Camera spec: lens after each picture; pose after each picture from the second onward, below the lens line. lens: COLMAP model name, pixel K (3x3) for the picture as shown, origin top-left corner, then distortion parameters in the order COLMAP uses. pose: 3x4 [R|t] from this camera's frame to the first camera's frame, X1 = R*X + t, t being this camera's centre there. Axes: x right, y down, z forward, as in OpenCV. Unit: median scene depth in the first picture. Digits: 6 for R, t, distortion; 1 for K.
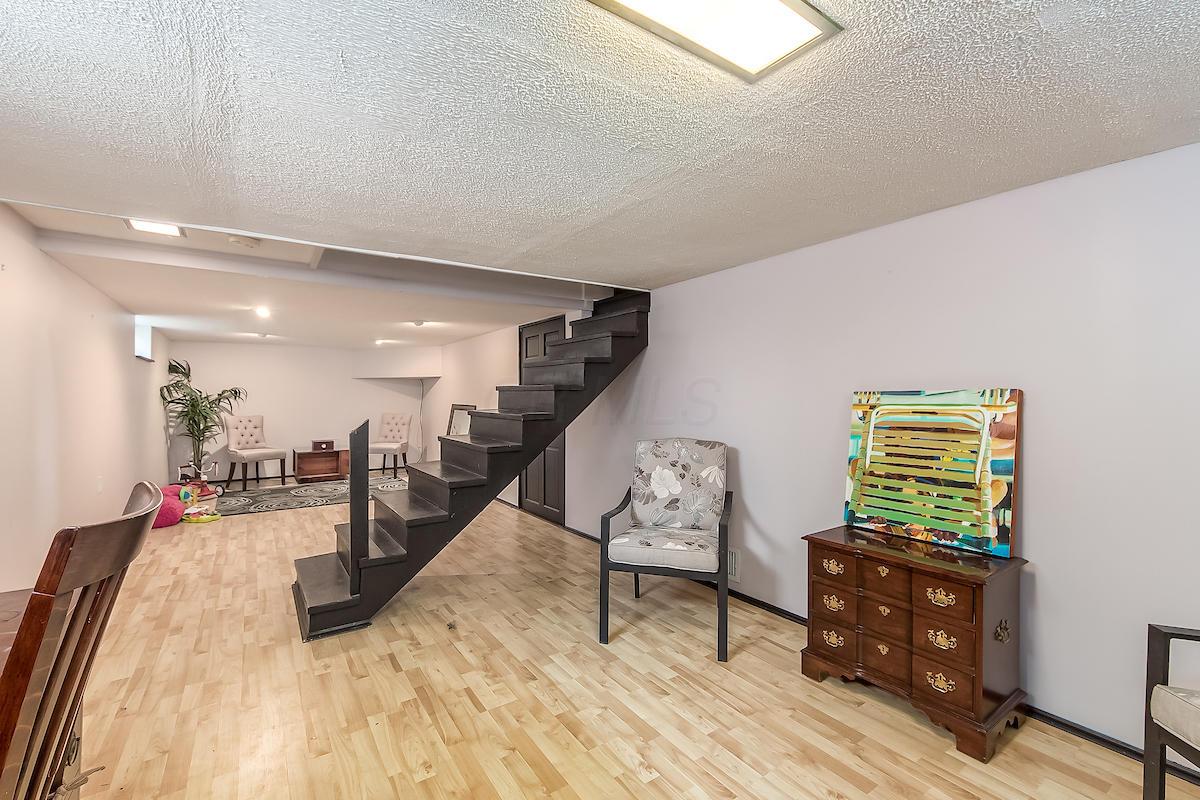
lens RADIAL K [[511.5, 0, 595.3], [0, 511.5, 400.4], [0, 0, 1]] dist [0.000975, 0.000017]
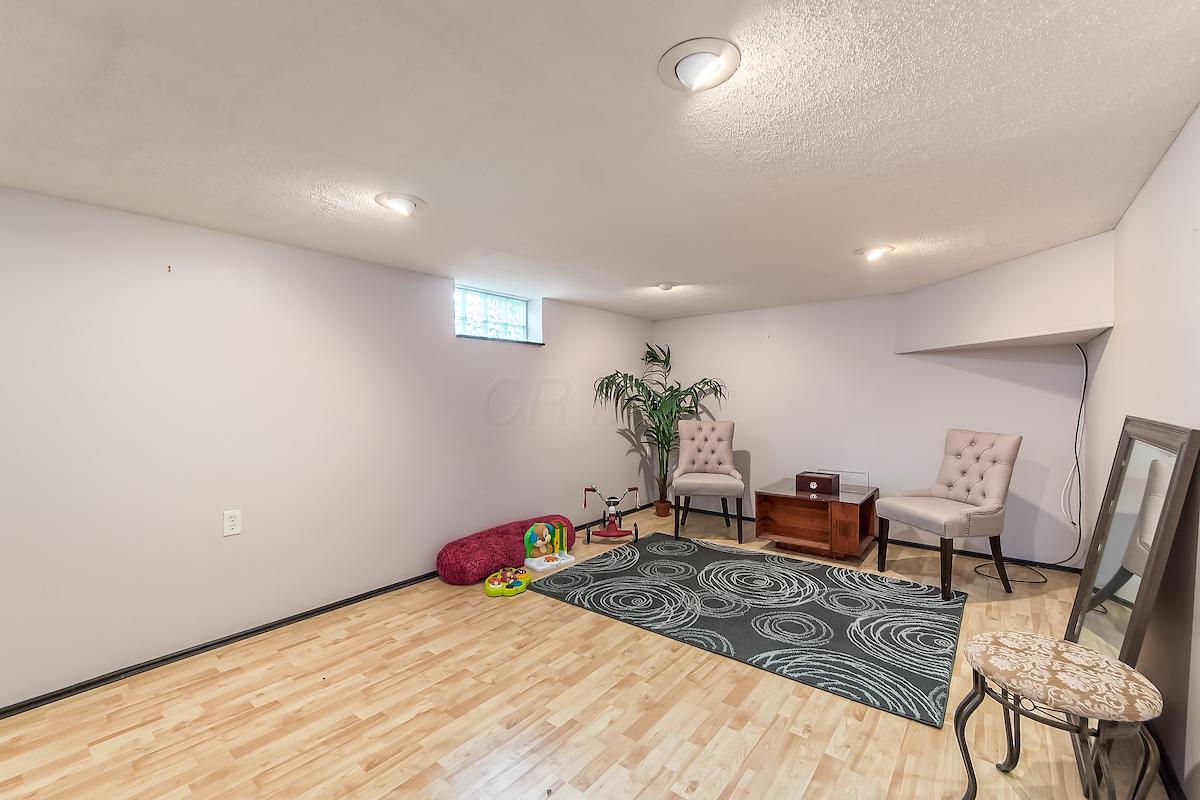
lens RADIAL K [[511.5, 0, 595.9], [0, 511.5, 404.6], [0, 0, 1]] dist [0.000975, 0.000017]
pose [[0.299173, 0.023571, -0.953908, -0.328996], [-0.008285, 0.999721, 0.022105, -0.011365], [0.954163, 0.001290, 0.299285, 2.094331]]
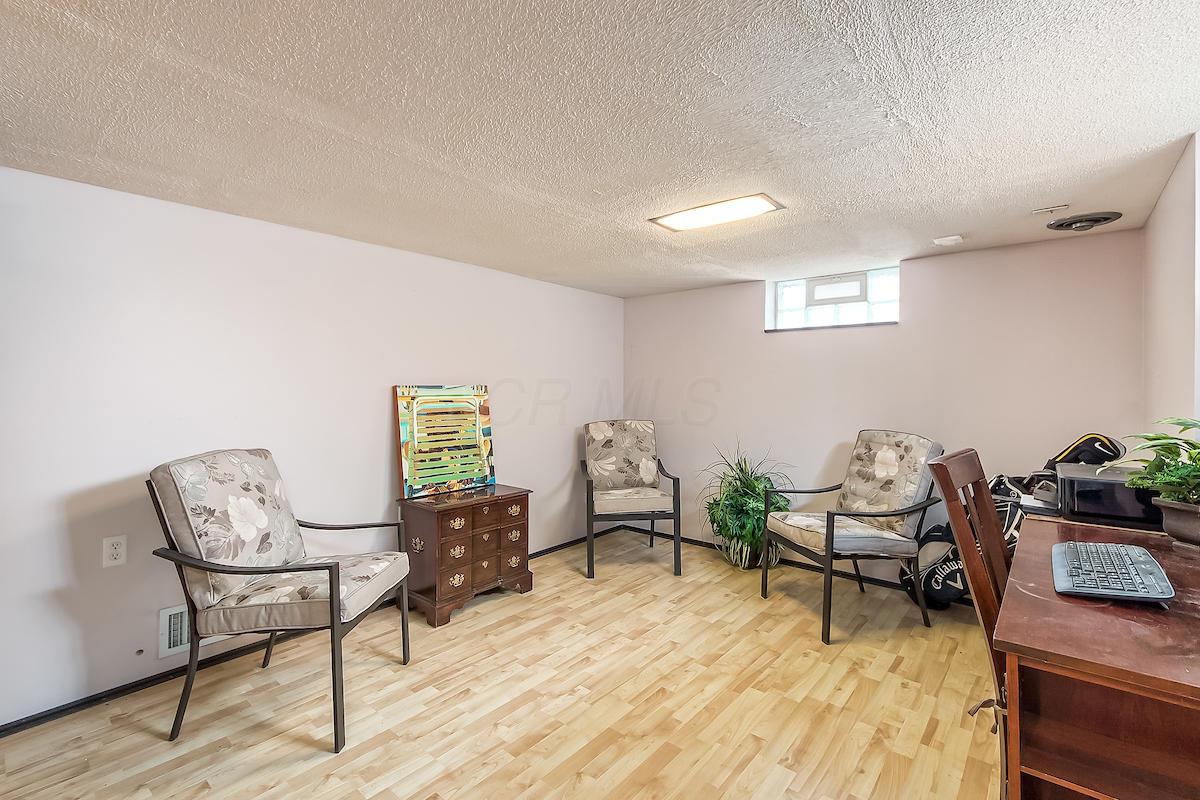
lens RADIAL K [[536.0, 0, 598.5], [0, 536.0, 397.2], [0, 0, 1]] dist [0.003574, 0.000016]
pose [[-0.273285, -0.009041, 0.961891, -0.862854], [0.007231, 0.999908, 0.011453, -0.000842], [-0.961906, 0.010085, -0.273195, 0.971310]]
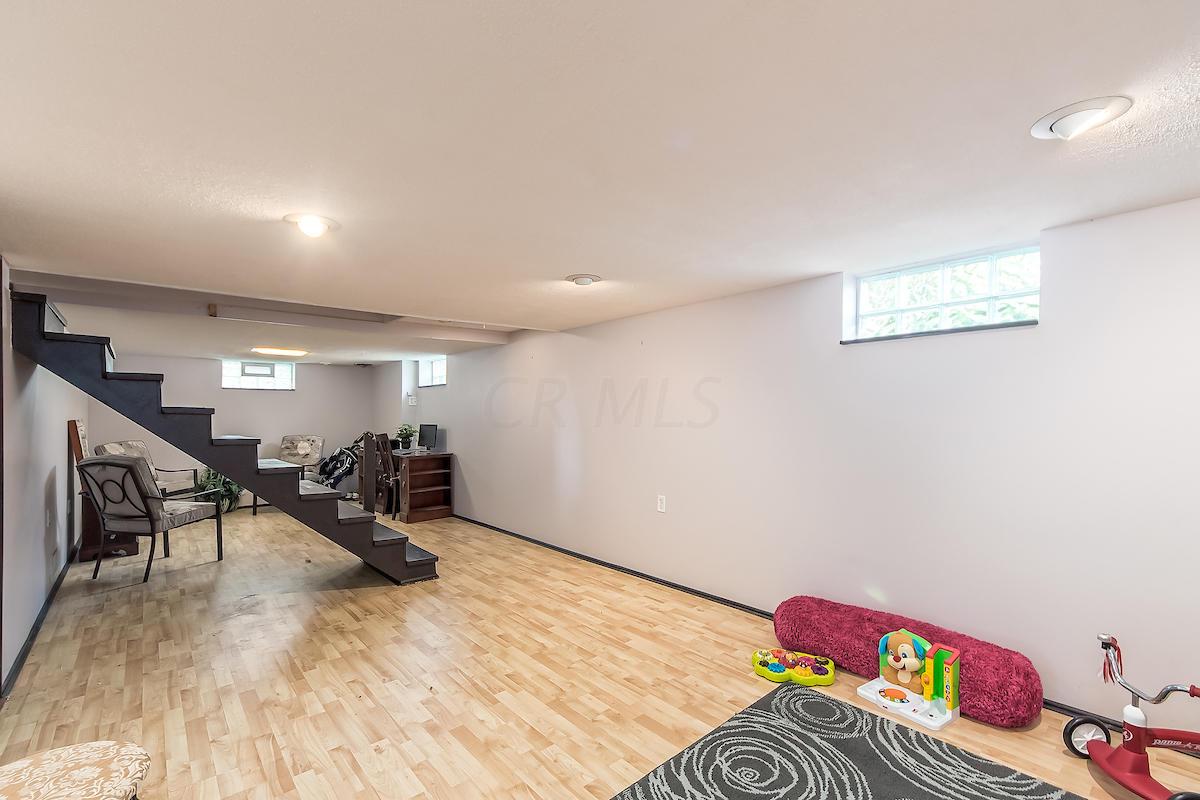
lens RADIAL K [[536.0, 0, 599.7], [0, 536.0, 404.6], [0, 0, 1]] dist [0.003574, 0.000016]
pose [[-0.993938, 0.014078, -0.109037, -1.234397], [0.014797, 0.999874, -0.005792, -0.037346], [0.108942, -0.007370, -0.994021, 3.380452]]
